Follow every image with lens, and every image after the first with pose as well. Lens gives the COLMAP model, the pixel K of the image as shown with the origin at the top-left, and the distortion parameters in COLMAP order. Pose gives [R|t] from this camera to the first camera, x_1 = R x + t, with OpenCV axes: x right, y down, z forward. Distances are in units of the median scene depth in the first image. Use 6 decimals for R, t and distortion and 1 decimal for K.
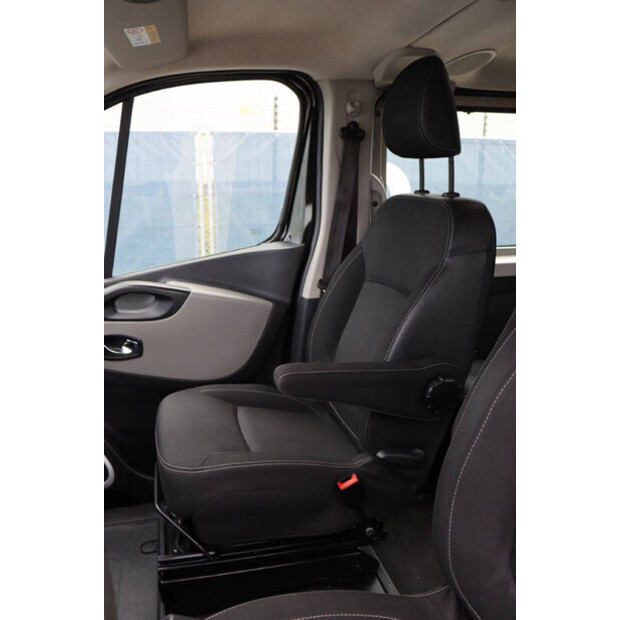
lens RADIAL K [[559.3, 0, 310.0], [0, 559.3, 310.0], [0, 0, 1]] dist [-0.100020, 0.017242]
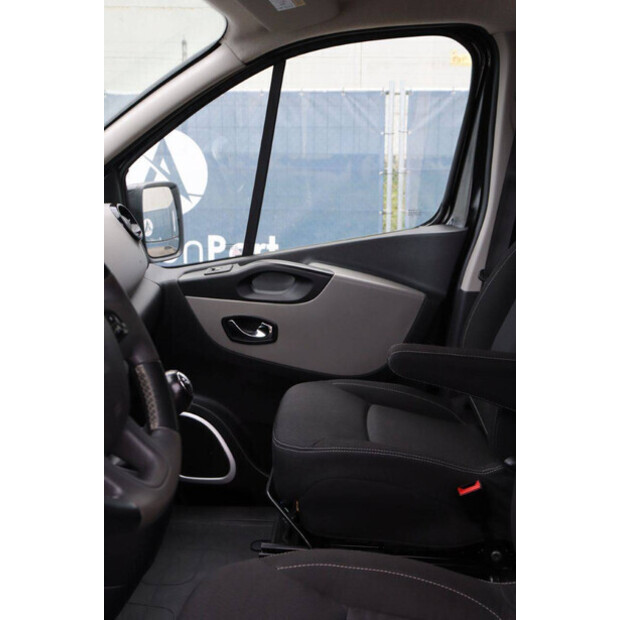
lens RADIAL K [[783.7, 0, 310.0], [0, 783.7, 310.0], [0, 0, 1]] dist [0.016232, 0.024246]
pose [[0.948212, 0.066400, -0.310622, 0.145653], [-0.077175, 0.996763, -0.022516, 0.053932], [0.308121, 0.045322, 0.950267, -0.213600]]
